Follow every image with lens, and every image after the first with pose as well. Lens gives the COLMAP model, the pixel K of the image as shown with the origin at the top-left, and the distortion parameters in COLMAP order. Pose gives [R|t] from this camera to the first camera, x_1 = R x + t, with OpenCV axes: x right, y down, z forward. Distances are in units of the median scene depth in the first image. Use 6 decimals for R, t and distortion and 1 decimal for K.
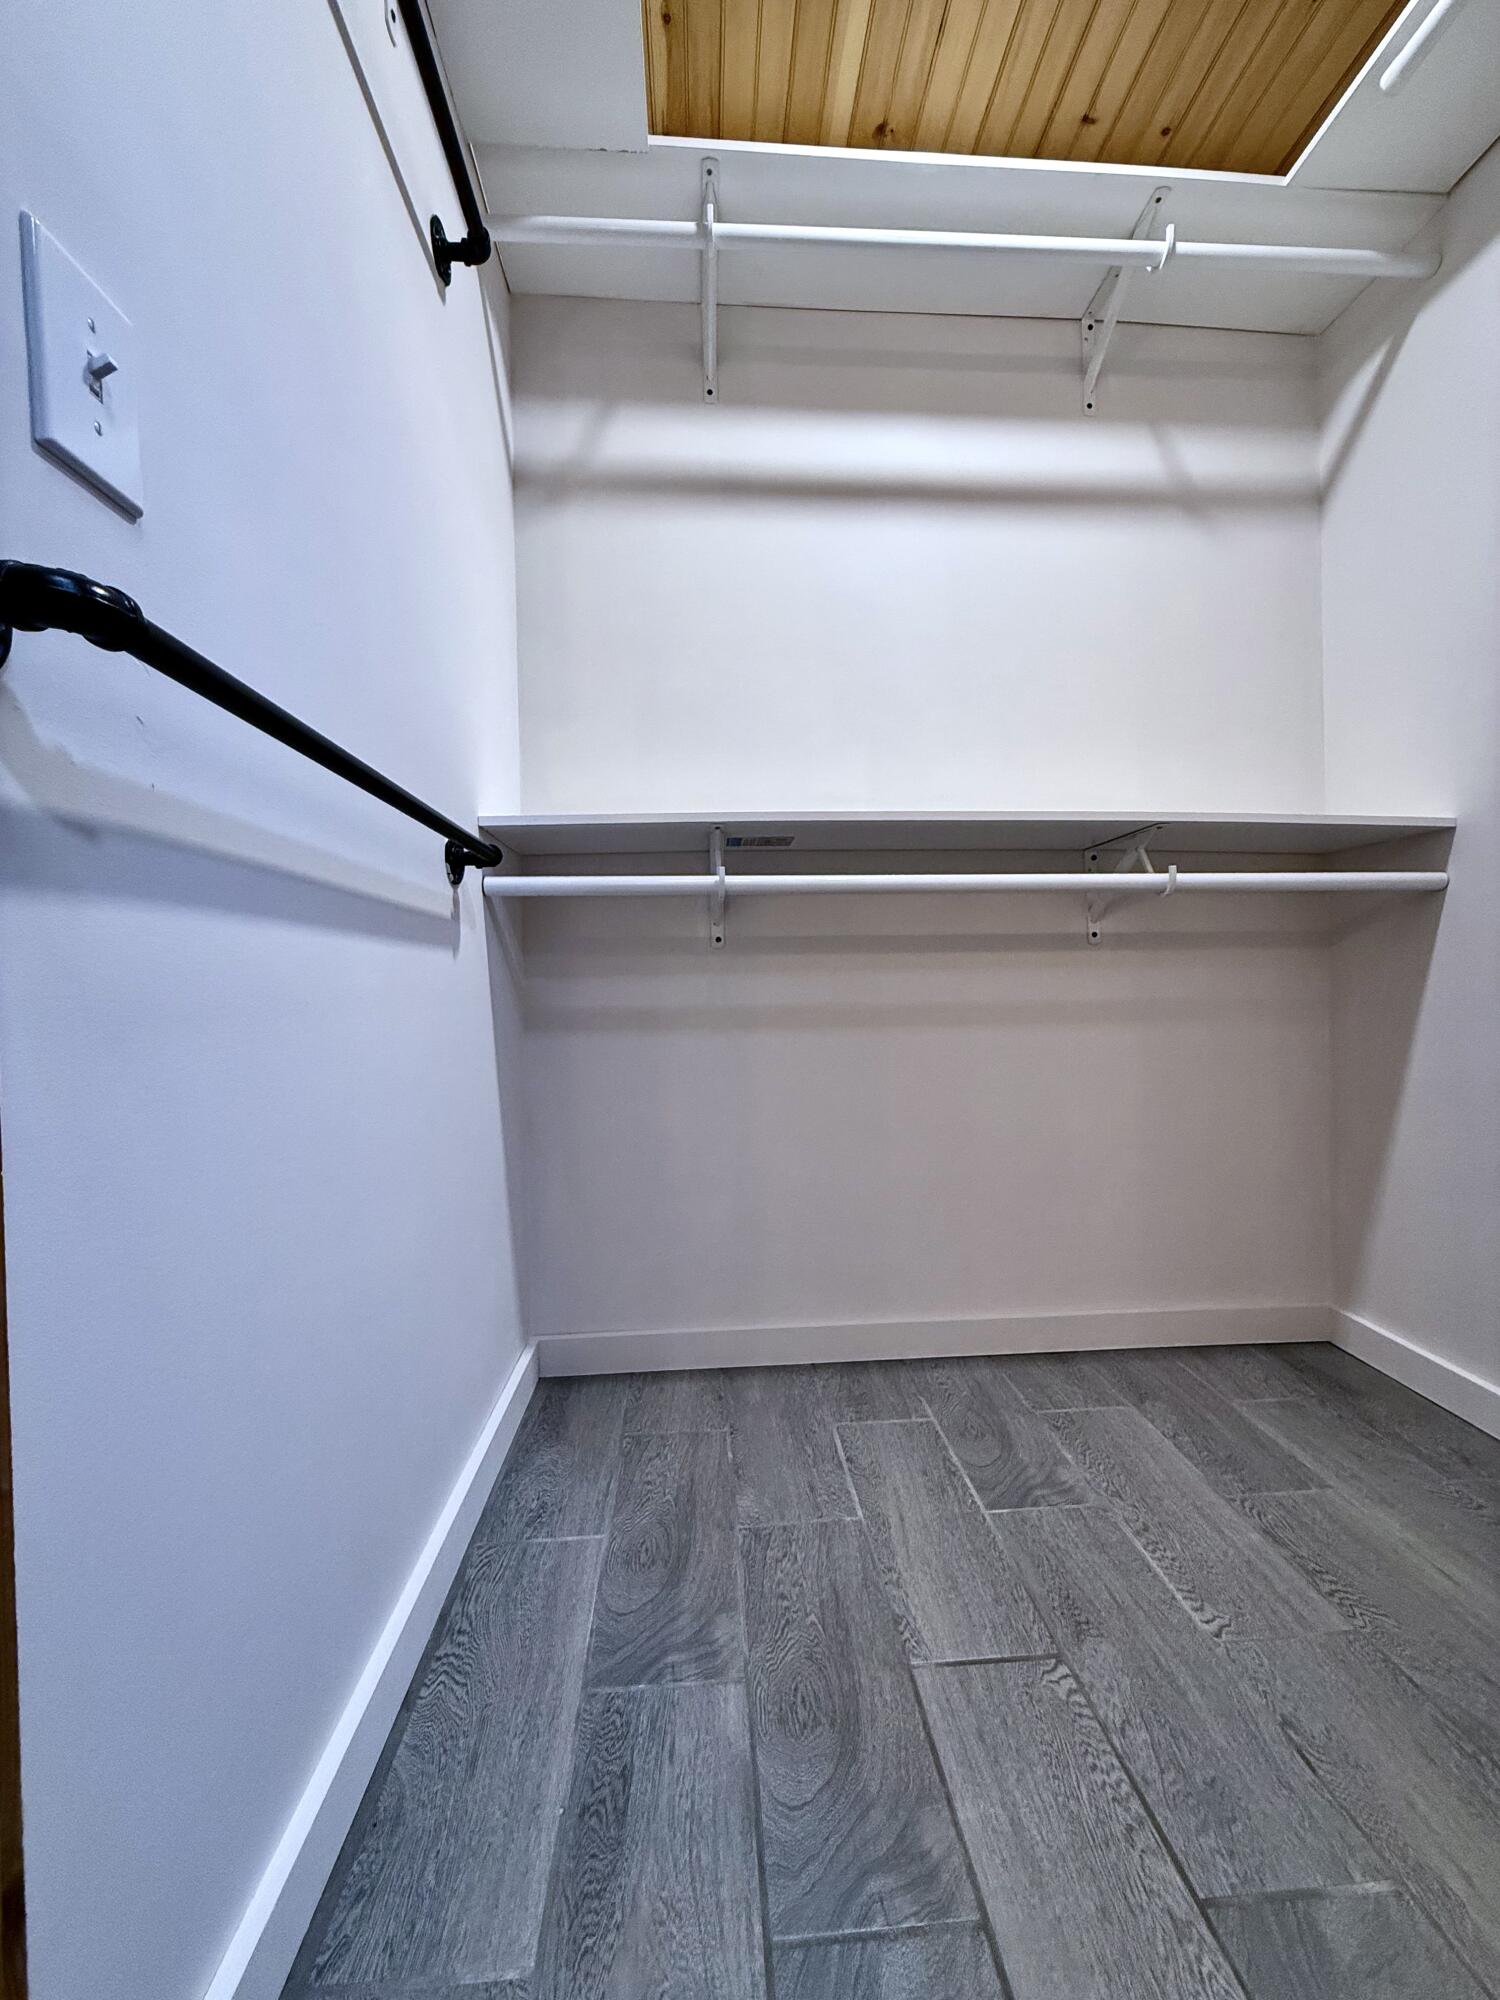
lens RADIAL K [[801.5, 0, 753.9], [0, 801.5, 979.5], [0, 0, 1]] dist [0.002500, 0.000074]
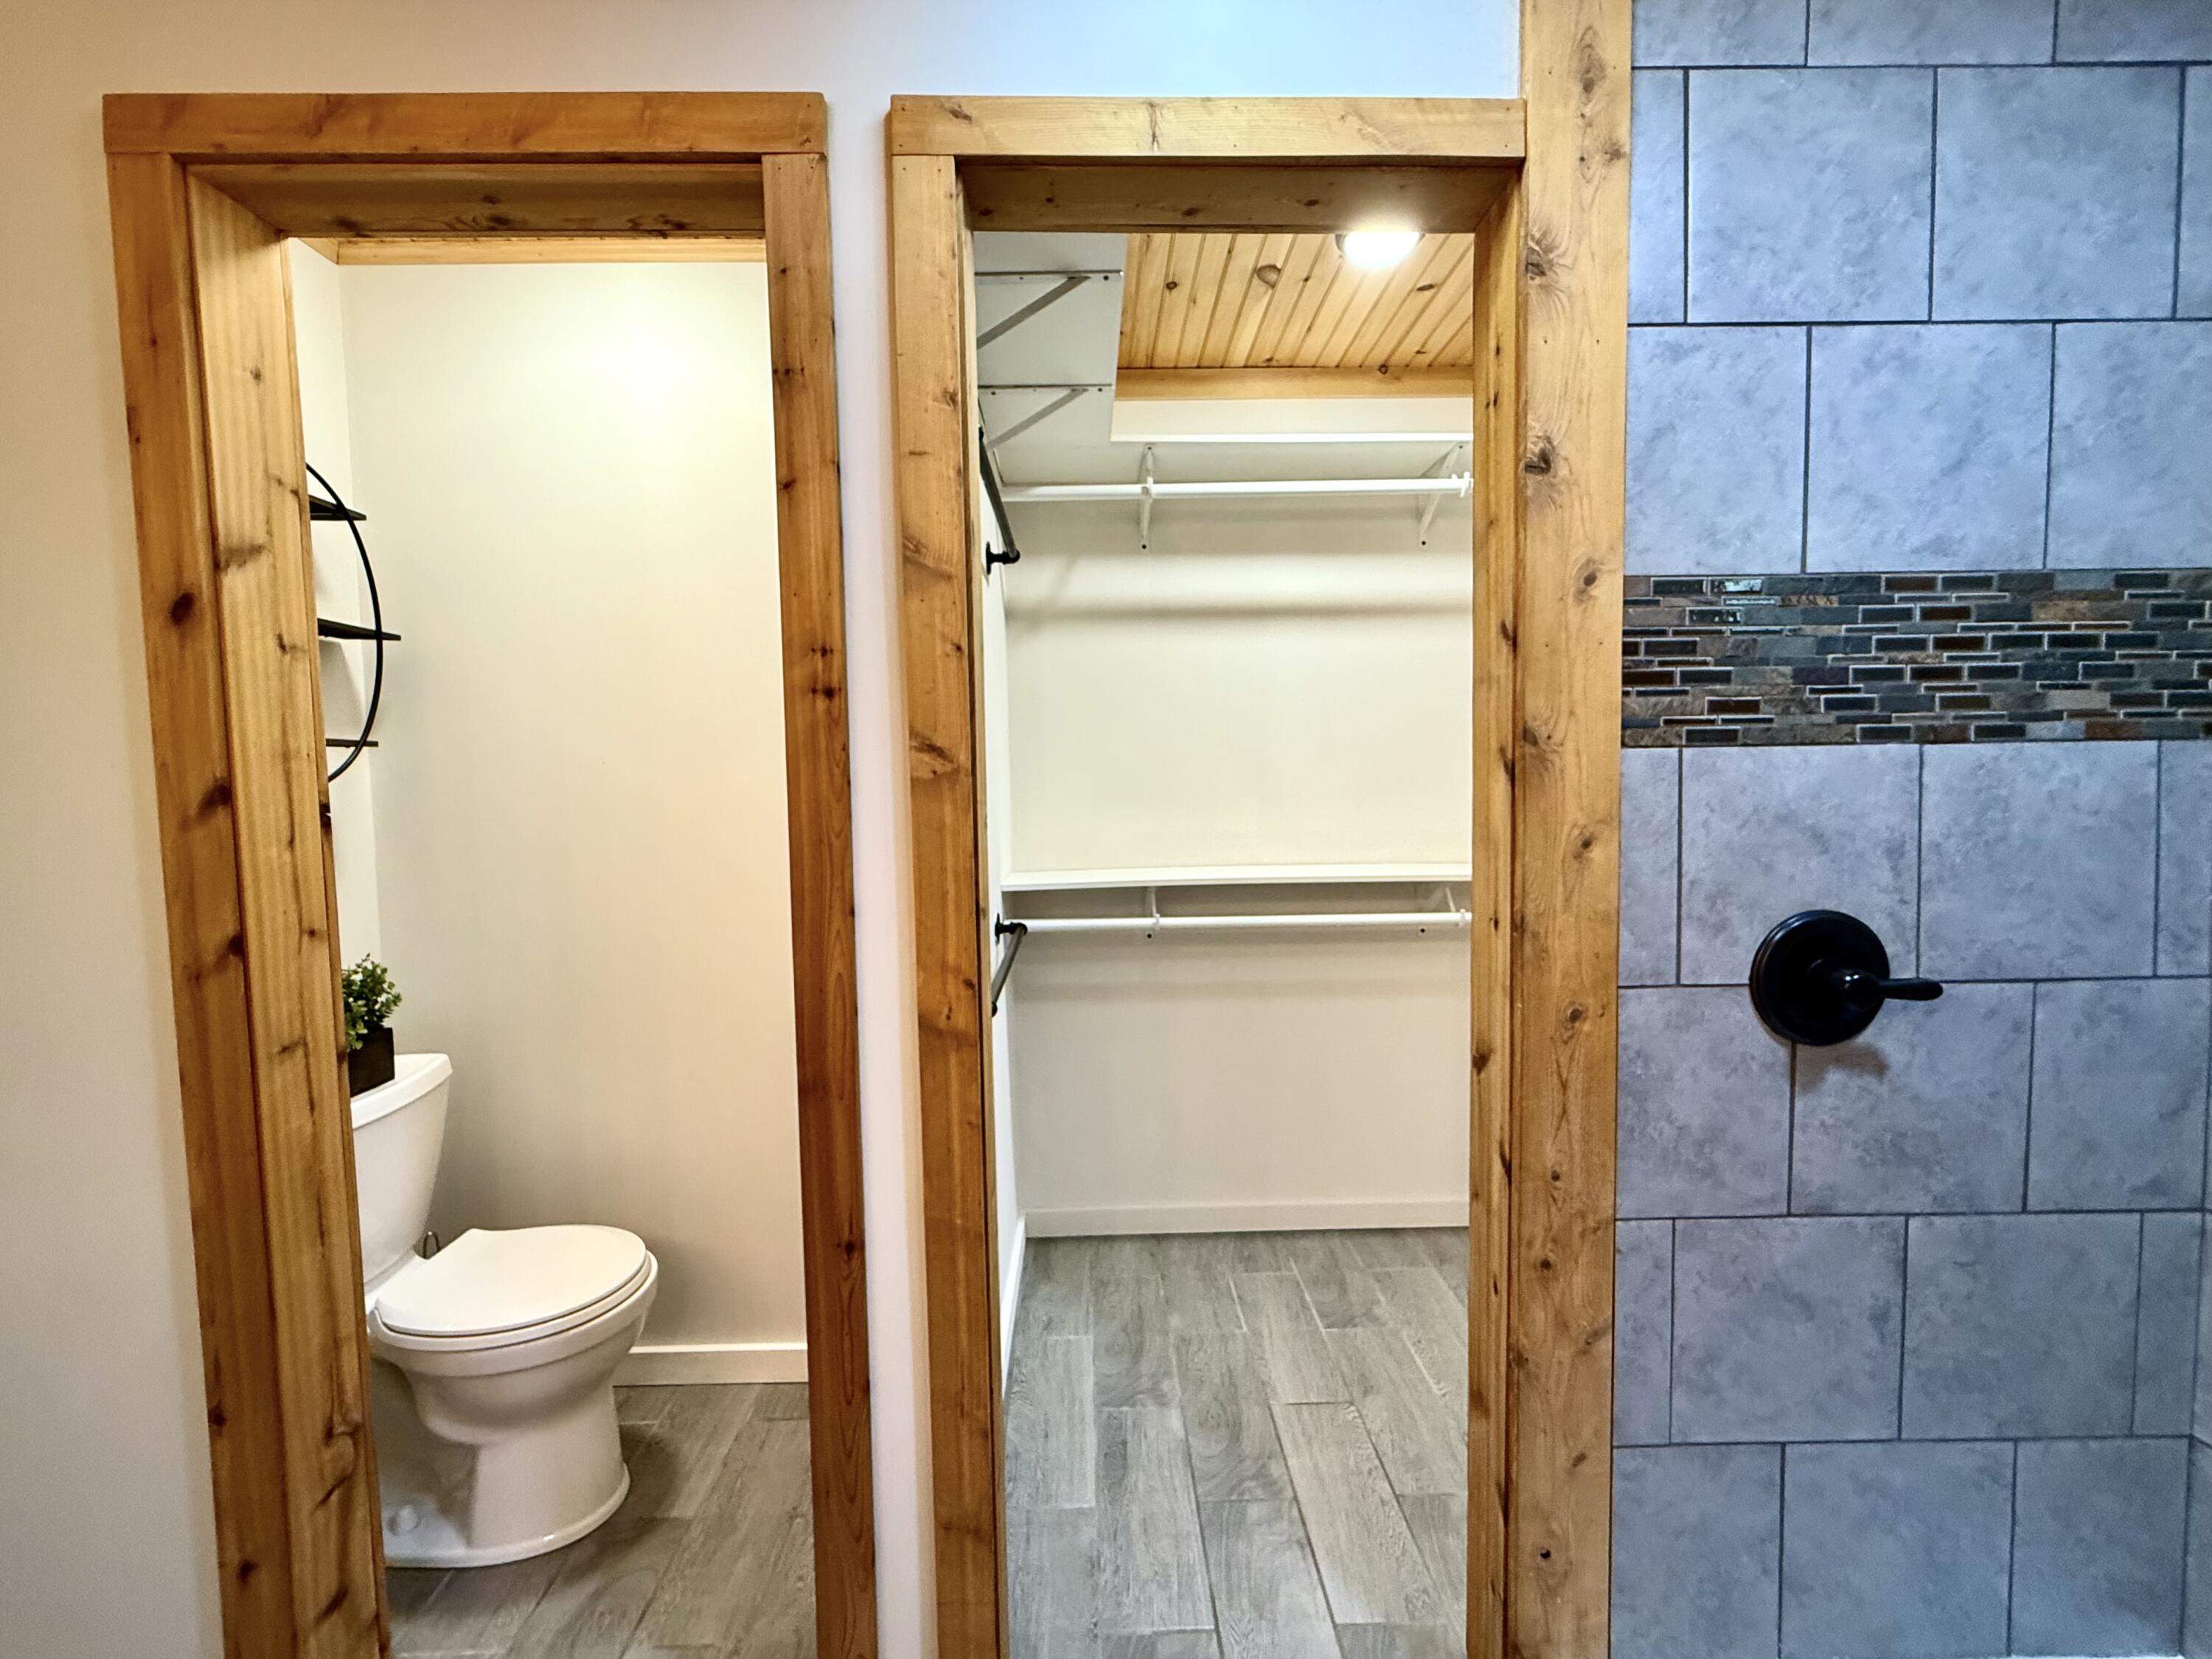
lens RADIAL K [[886.4, 0, 1102.6], [0, 886.4, 825.0], [0, 0, 1]] dist [0.002500, 0.000074]
pose [[0.998749, 0.000787, -0.049997, -0.074650], [0.001320, 0.999113, 0.042098, -0.473554], [0.049986, -0.042111, 0.997862, -0.841402]]
